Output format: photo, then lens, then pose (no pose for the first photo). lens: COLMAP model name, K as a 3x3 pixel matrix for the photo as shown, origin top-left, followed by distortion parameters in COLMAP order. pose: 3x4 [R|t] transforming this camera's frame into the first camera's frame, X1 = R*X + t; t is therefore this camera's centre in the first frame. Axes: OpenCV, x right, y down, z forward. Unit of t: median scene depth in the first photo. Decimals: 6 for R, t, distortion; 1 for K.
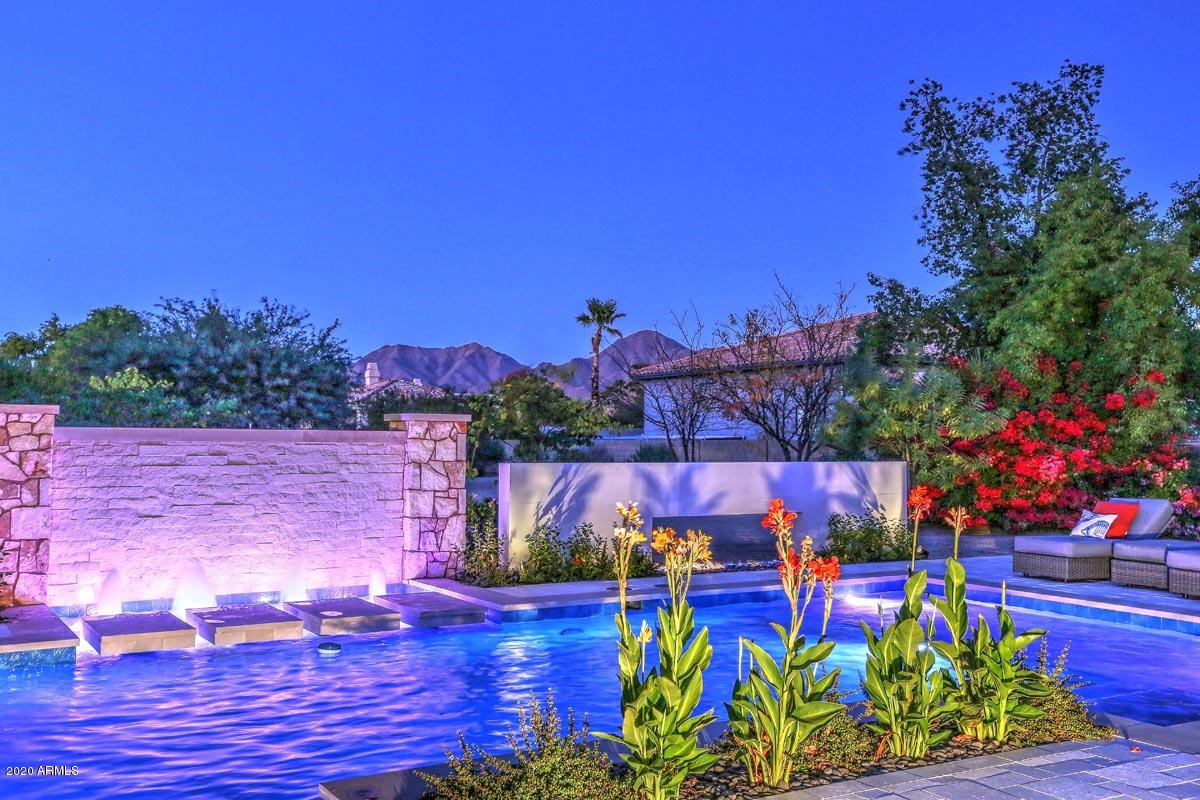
lens RADIAL K [[1170.8, 0, 600.0], [0, 1170.8, 400.0], [0, 0, 1]] dist [0.014911, 0.011608]
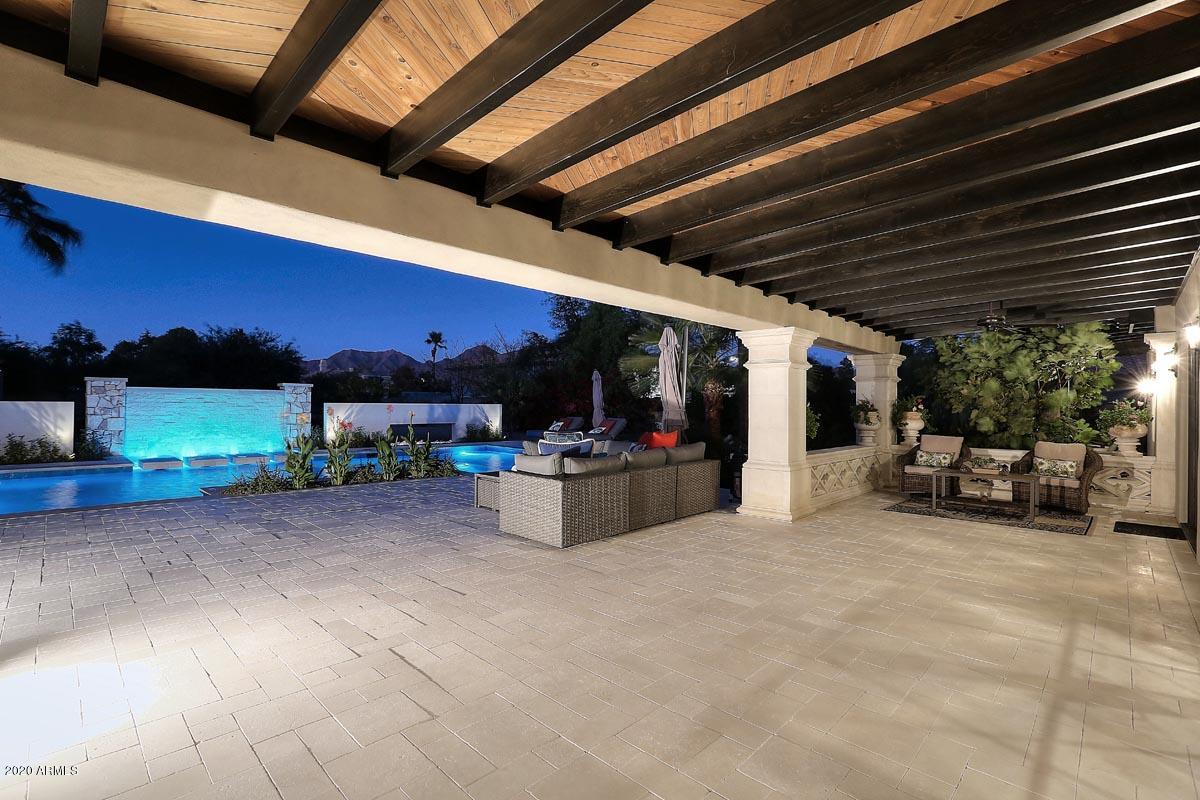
lens RADIAL K [[556.7, 0, 595.7], [0, 556.7, 399.4], [0, 0, 1]] dist [-0.051467, 0.018549]
pose [[0.968297, 0.005176, 0.249749, 0.191459], [-0.013753, 0.999374, 0.032610, -0.001764], [-0.249424, -0.035011, 0.967761, -0.327790]]
